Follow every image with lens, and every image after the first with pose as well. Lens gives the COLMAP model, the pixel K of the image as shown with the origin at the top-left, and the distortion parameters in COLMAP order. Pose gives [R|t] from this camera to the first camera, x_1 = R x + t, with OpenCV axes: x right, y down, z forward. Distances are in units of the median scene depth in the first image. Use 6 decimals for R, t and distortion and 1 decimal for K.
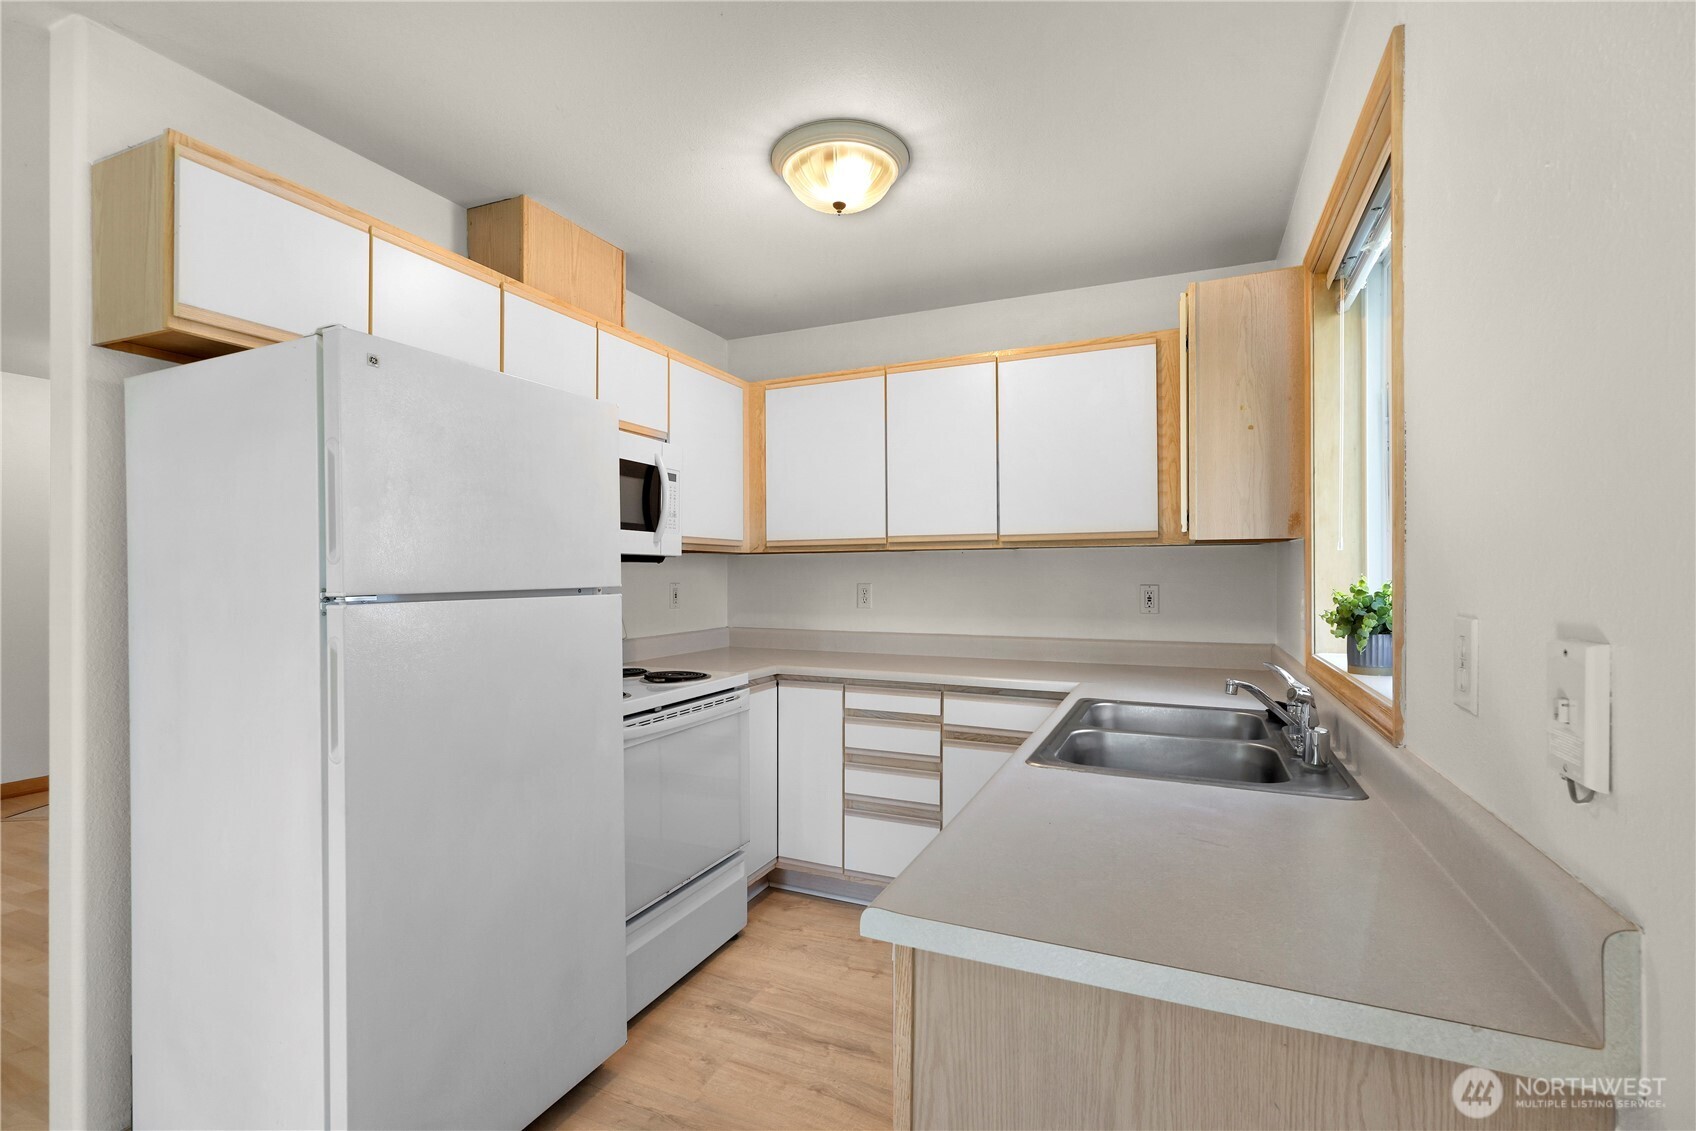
lens RADIAL K [[764.9, 0, 842.5], [0, 764.9, 569.3], [0, 0, 1]] dist [-0.003563, 0.001876]
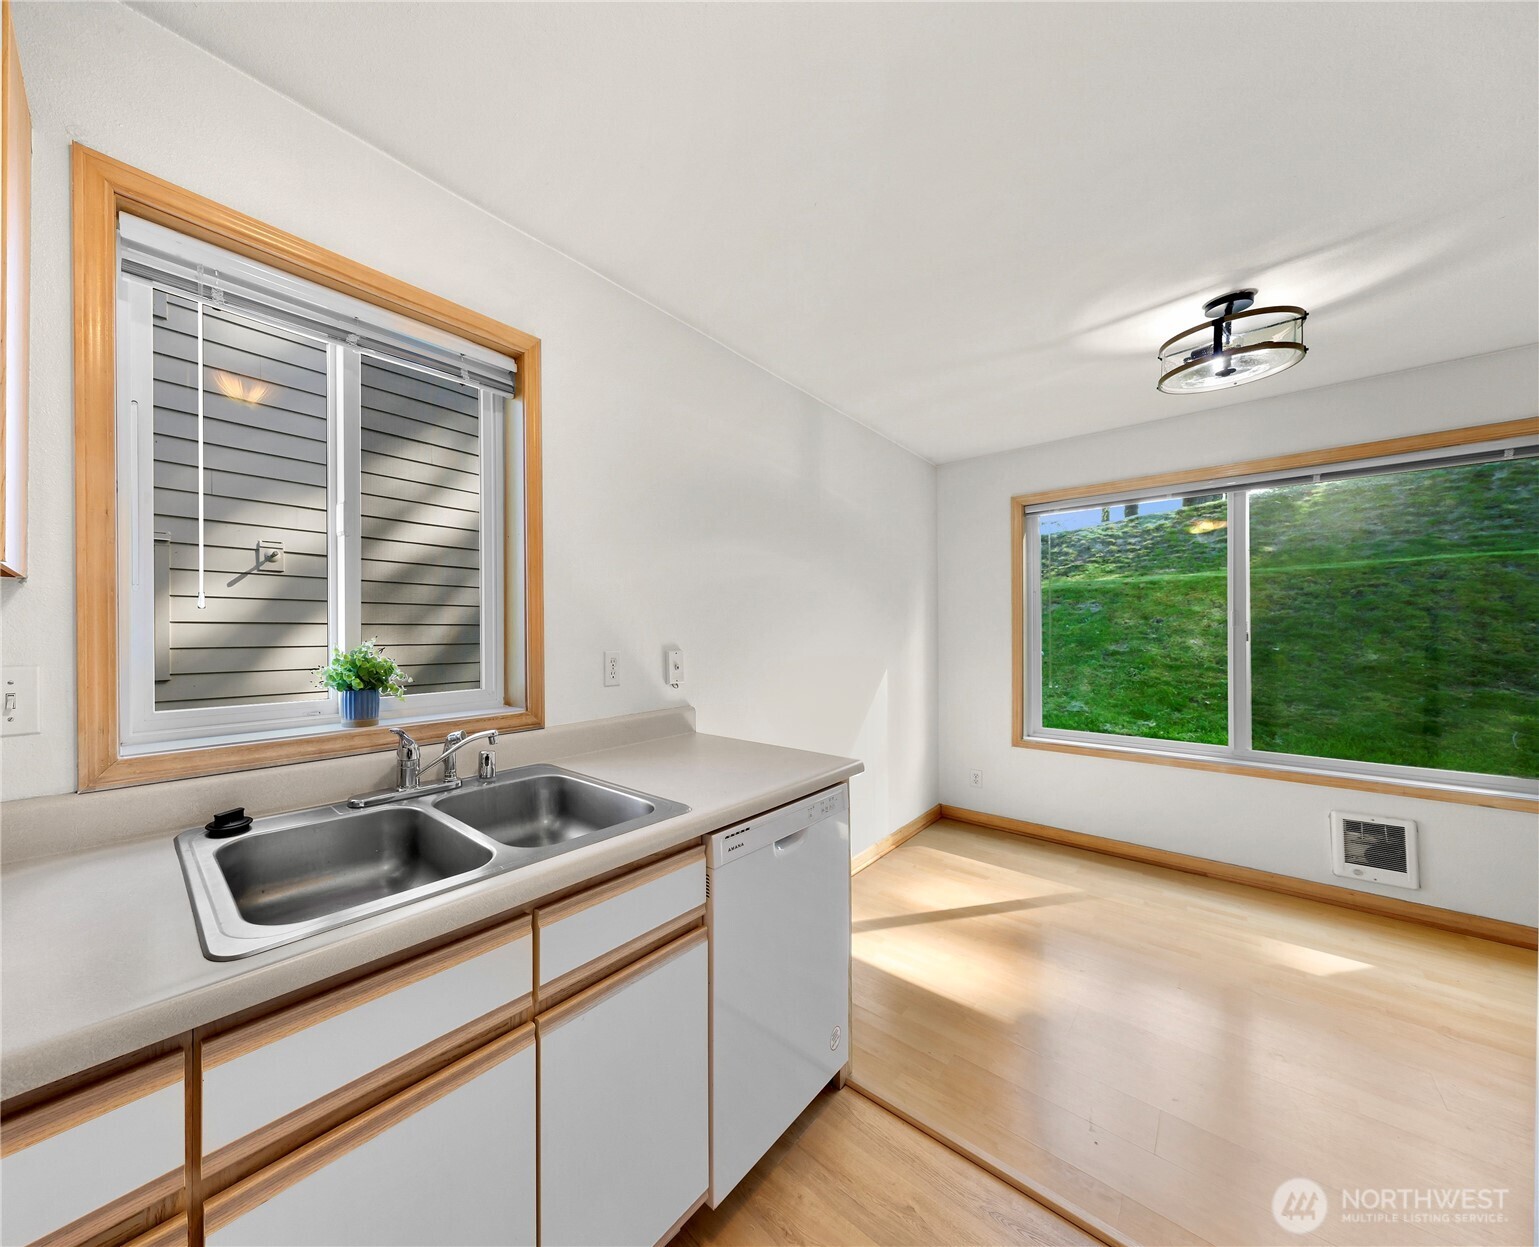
lens RADIAL K [[549.3, 0, 598.3], [0, 549.3, 632.9], [0, 0, 1]] dist [-0.008789, 0.001166]
pose [[-0.906693, 0.003344, 0.421779, 0.021758], [0.000928, 0.999982, -0.005934, 0.005553], [-0.421791, -0.004989, -0.906679, 1.189902]]
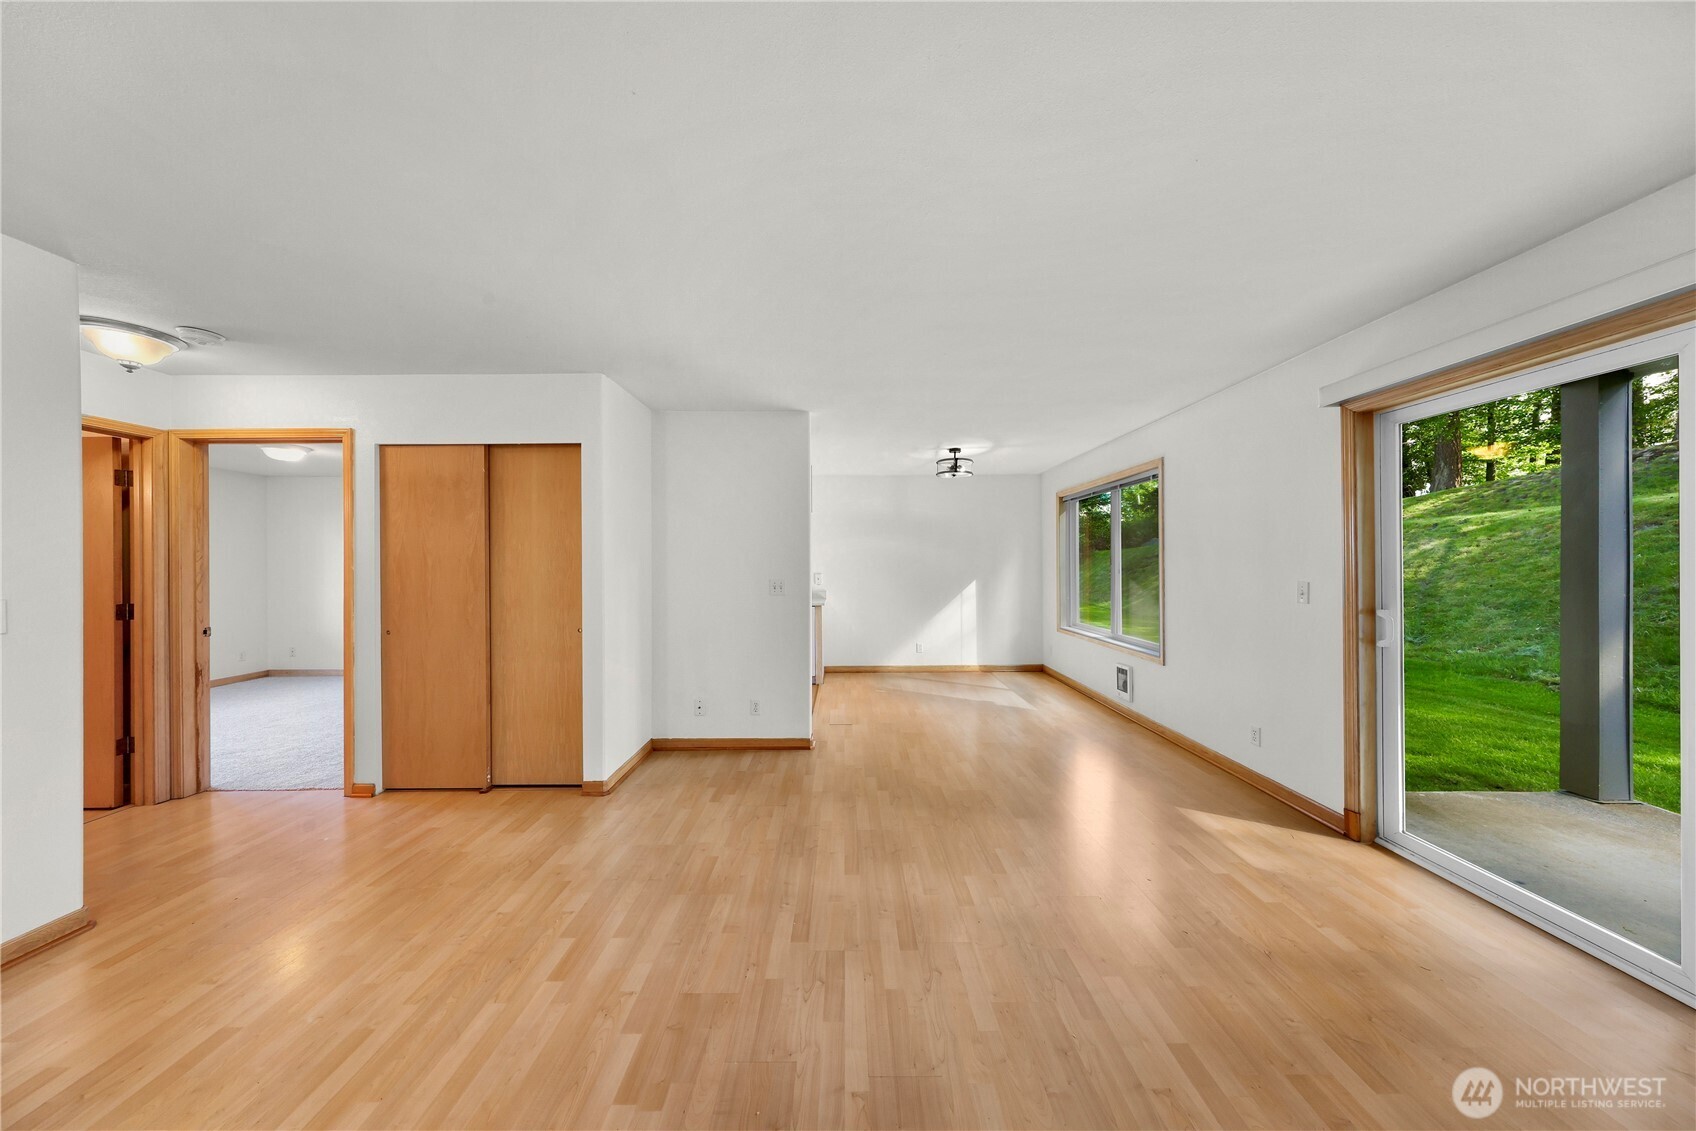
lens RADIAL K [[498.8, 0, 850.3], [0, 498.8, 570.3], [0, 0, 1]] dist [-0.000610, 0.000174]
pose [[-0.414927, -0.006997, 0.909828, -2.333198], [0.001359, 0.999965, 0.008310, -0.015813], [-0.909853, 0.004684, -0.414903, 1.311130]]
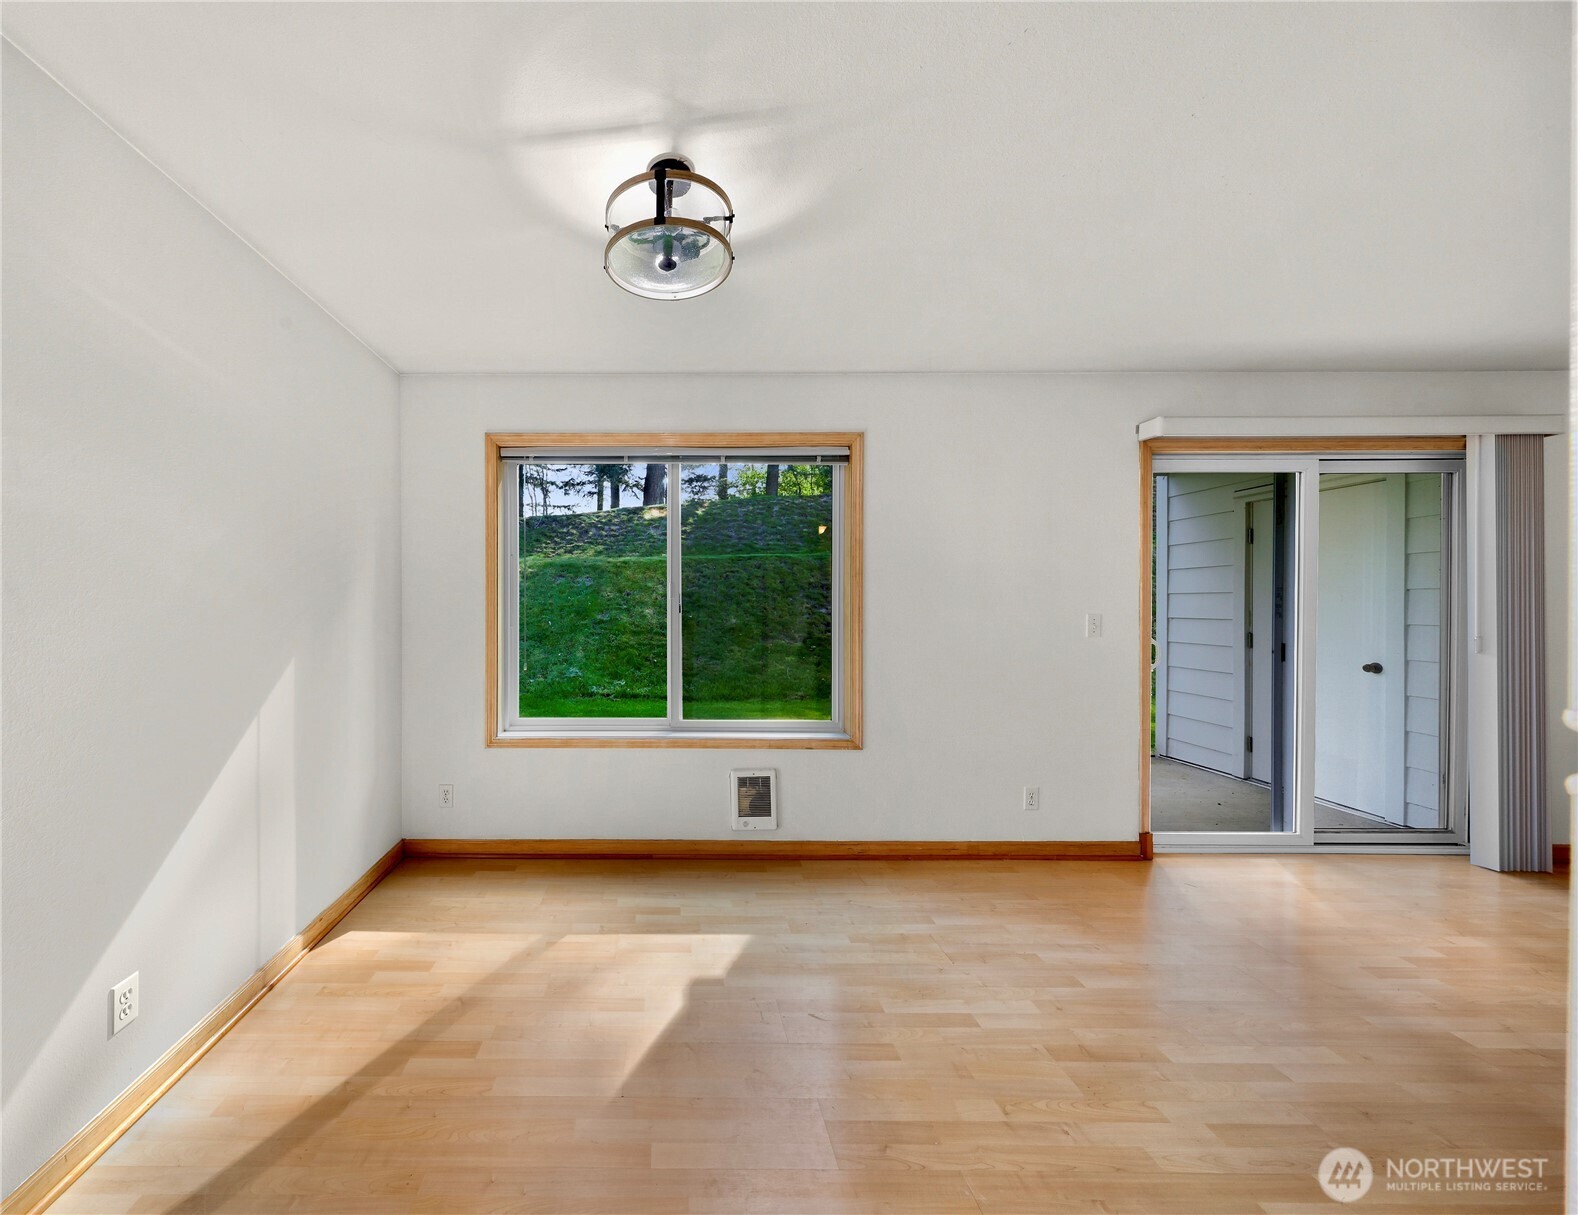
lens RADIAL K [[582.8, 0, 655.9], [0, 582.8, 605.4], [0, 0, 1]] dist [-0.000077, -0.000742]
pose [[-0.919003, 0.002481, -0.394243, -0.228997], [0.003098, 0.999995, -0.000929, 0.002477], [0.394238, -0.002075, -0.919006, 0.628969]]
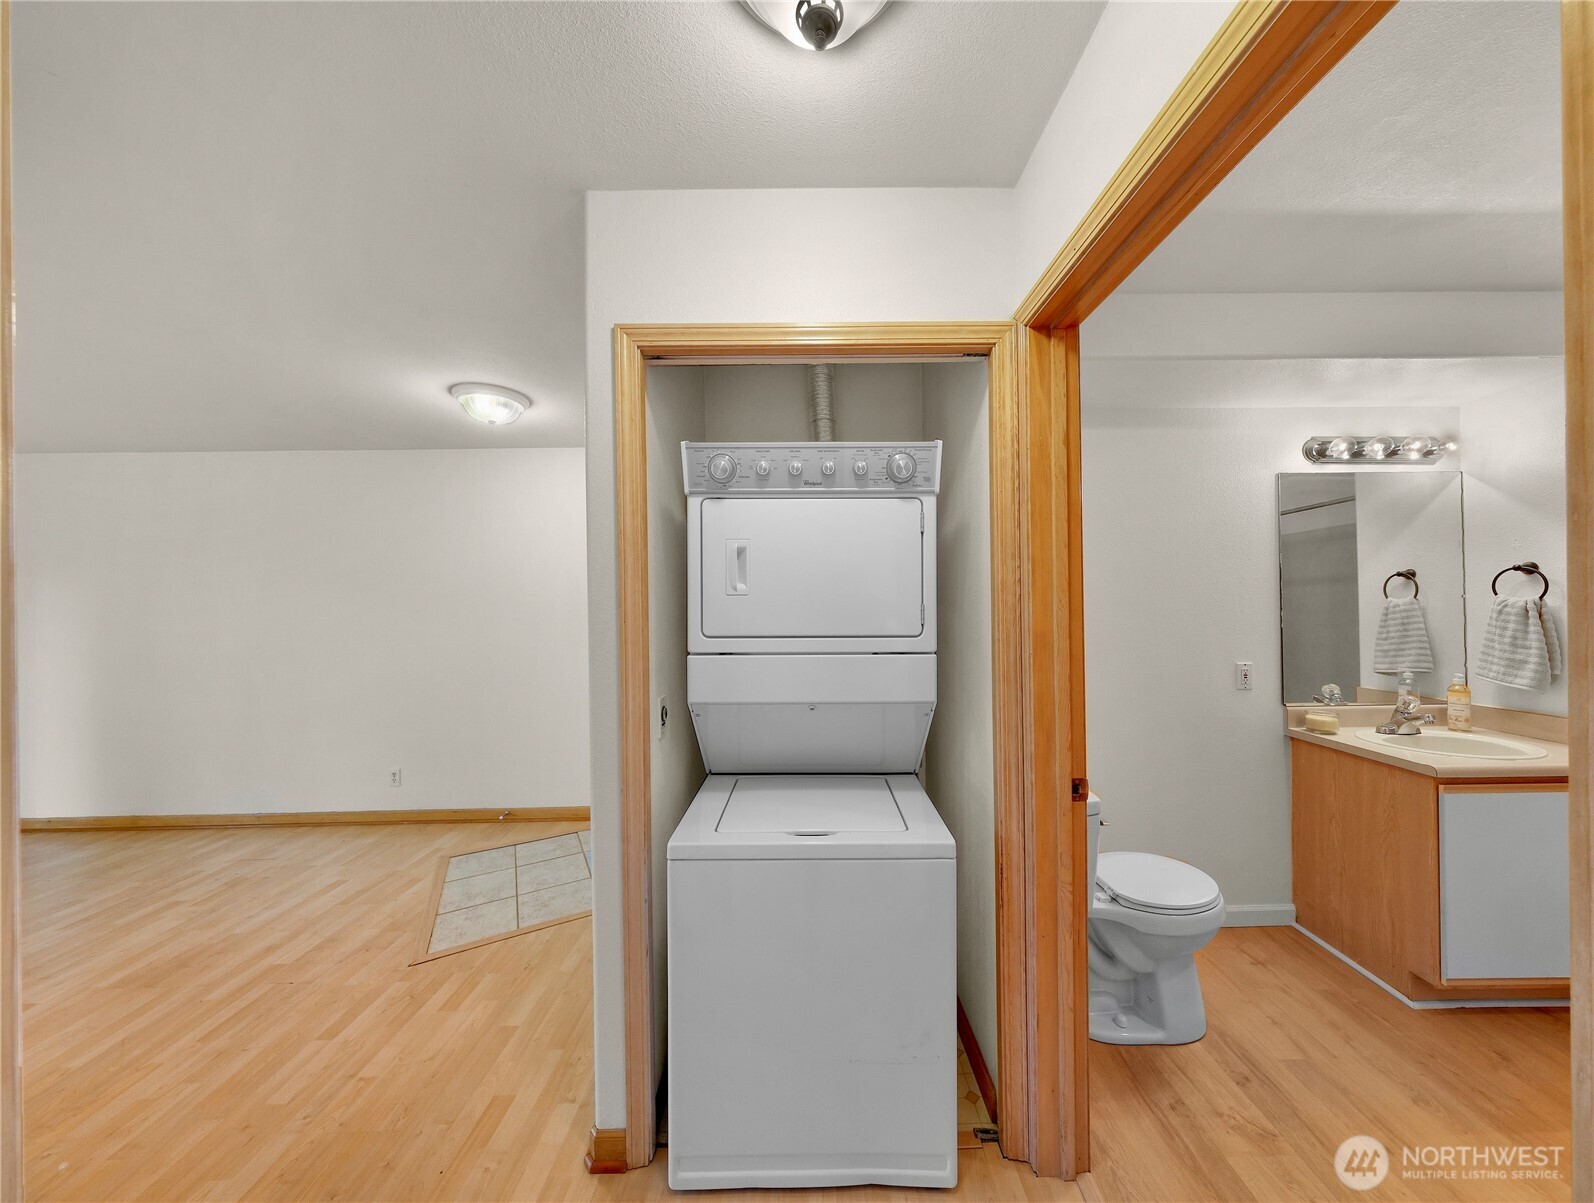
lens RADIAL K [[538.2, 0, 818.5], [0, 538.2, 597.0], [0, 0, 1]] dist [0.000871, 0.000105]
pose [[0.423673, -0.013853, -0.905709, -0.356454], [0.016679, 0.999833, -0.007490, -0.044810], [0.905662, -0.011933, 0.423833, 2.115450]]
